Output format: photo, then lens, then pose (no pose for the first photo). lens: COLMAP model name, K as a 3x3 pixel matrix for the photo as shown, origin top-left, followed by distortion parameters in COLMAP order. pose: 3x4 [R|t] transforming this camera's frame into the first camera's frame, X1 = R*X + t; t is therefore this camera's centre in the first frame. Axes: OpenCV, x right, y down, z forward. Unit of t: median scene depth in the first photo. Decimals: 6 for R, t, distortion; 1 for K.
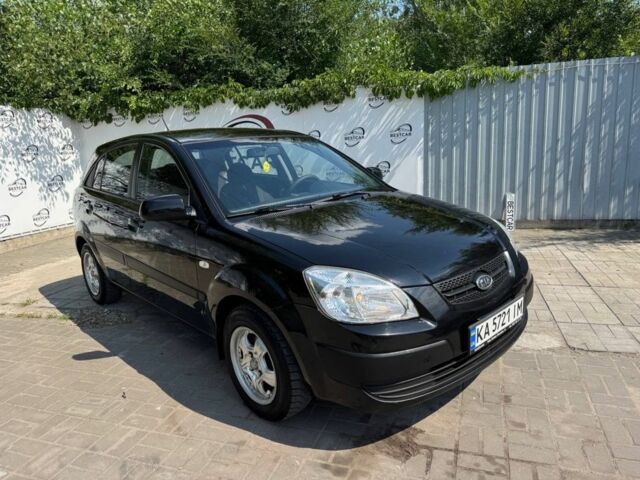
lens RADIAL K [[450.6, 0, 319.6], [0, 450.6, 243.5], [0, 0, 1]] dist [0.036324, -0.044221]
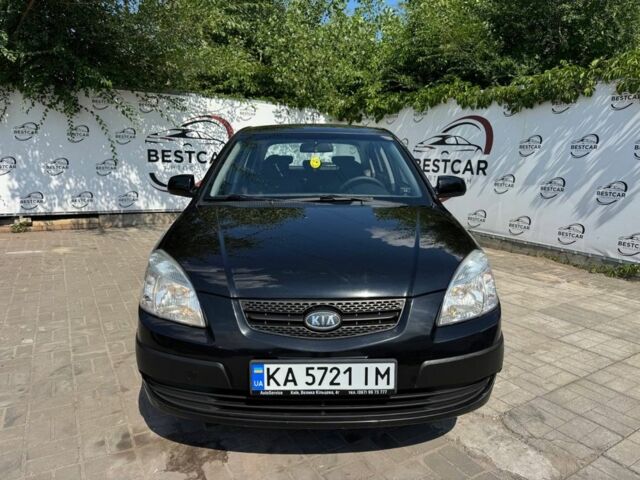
lens RADIAL K [[450.6, 0, 319.8], [0, 450.6, 234.3], [0, 0, 1]] dist [0.036324, -0.044221]
pose [[0.743054, 0.186603, -0.642689, 0.272483], [-0.203361, 0.977887, 0.048808, -0.032452], [0.637585, 0.094431, 0.764571, 0.125479]]
